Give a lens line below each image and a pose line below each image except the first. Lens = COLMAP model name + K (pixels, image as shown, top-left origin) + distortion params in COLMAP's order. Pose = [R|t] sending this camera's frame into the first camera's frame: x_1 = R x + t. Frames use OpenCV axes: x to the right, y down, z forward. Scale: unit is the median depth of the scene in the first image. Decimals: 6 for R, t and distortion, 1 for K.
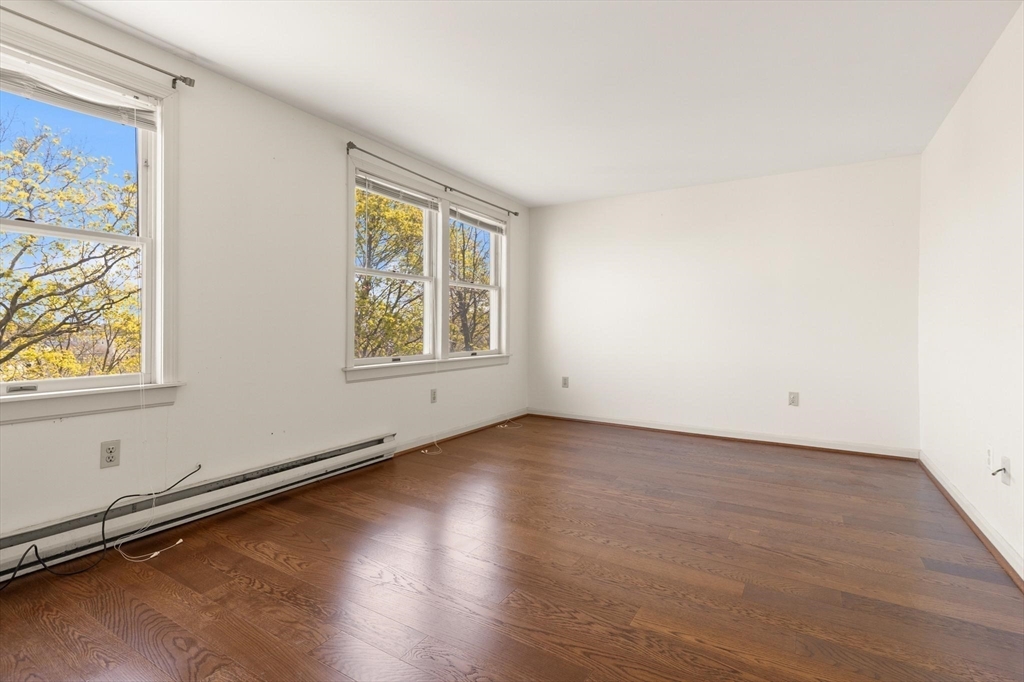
lens RADIAL K [[477.7, 0, 516.3], [0, 477.7, 326.2], [0, 0, 1]] dist [0.004445, 0.000182]
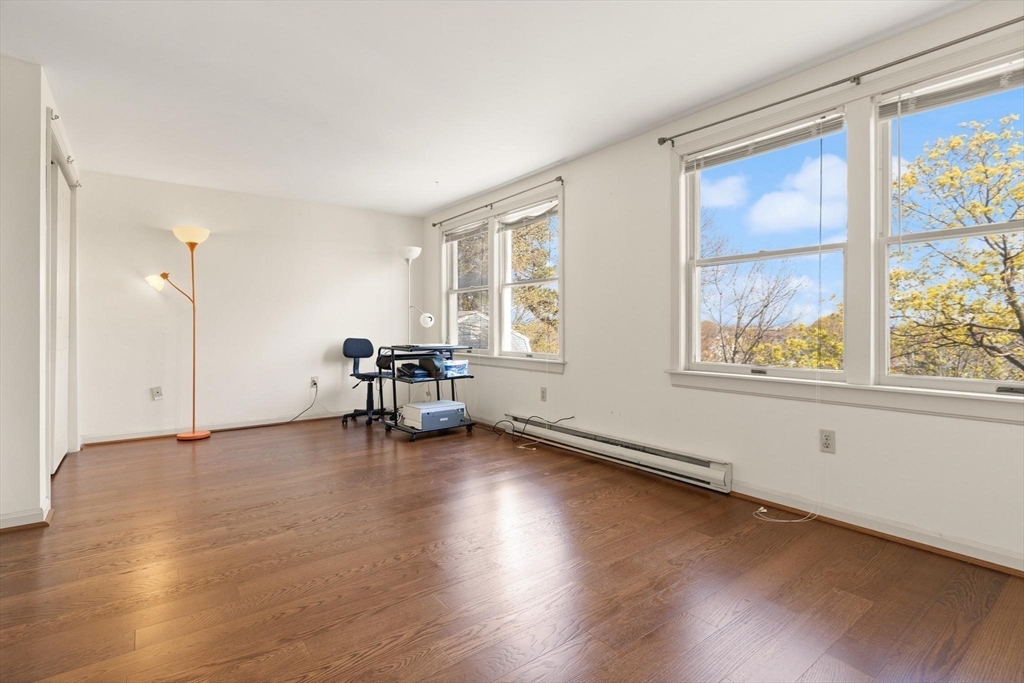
lens RADIAL K [[490.0, 0, 512.2], [0, 490.0, 323.2], [0, 0, 1]] dist [0.000434, 0.000073]
pose [[-0.364485, -0.008471, -0.931171, 0.928971], [0.005103, 0.999925, -0.011093, 0.003204], [0.931195, -0.008795, -0.364415, 1.446708]]
